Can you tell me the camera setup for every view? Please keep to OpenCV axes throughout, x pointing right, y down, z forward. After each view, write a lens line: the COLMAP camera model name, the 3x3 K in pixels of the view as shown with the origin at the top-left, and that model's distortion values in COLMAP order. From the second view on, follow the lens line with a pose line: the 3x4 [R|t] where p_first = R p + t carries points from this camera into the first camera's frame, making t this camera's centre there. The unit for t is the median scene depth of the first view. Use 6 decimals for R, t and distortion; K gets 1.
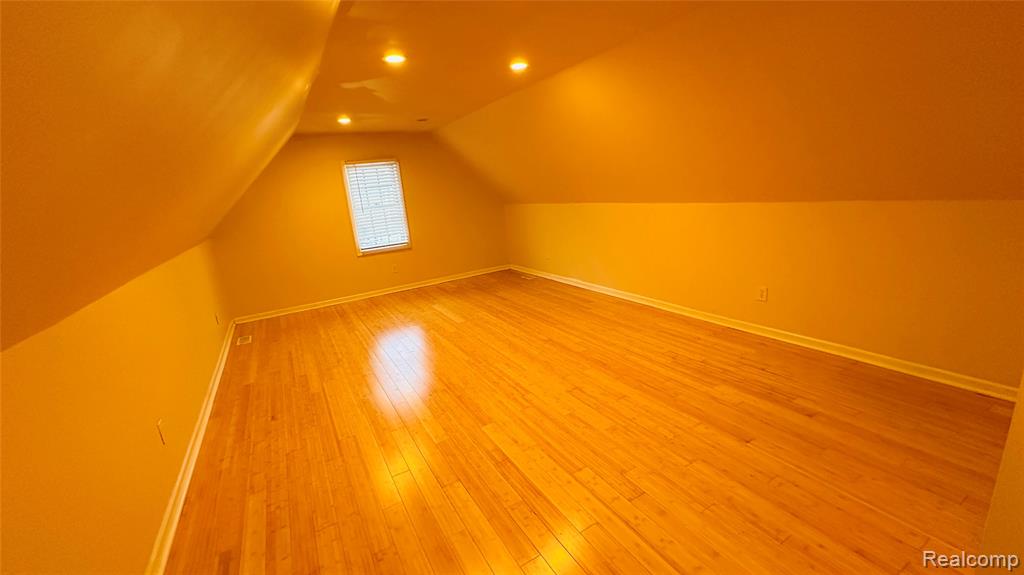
lens RADIAL K [[410.0, 0, 513.3], [0, 410.0, 287.8], [0, 0, 1]] dist [0.001561, -0.000586]
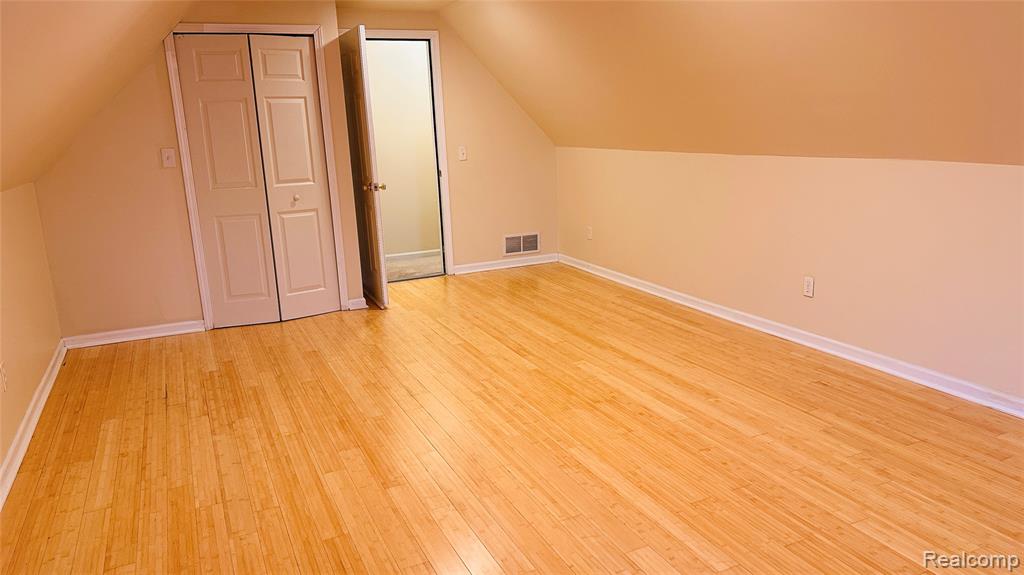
lens RADIAL K [[741.0, 0, 511.5], [0, 741.0, 287.2], [0, 0, 1]] dist [0.072286, -0.022538]
pose [[-0.988398, 0.099215, 0.115002, -0.181172], [0.141051, 0.880425, 0.452722, -0.470566], [-0.056334, 0.463691, -0.884204, 1.912082]]
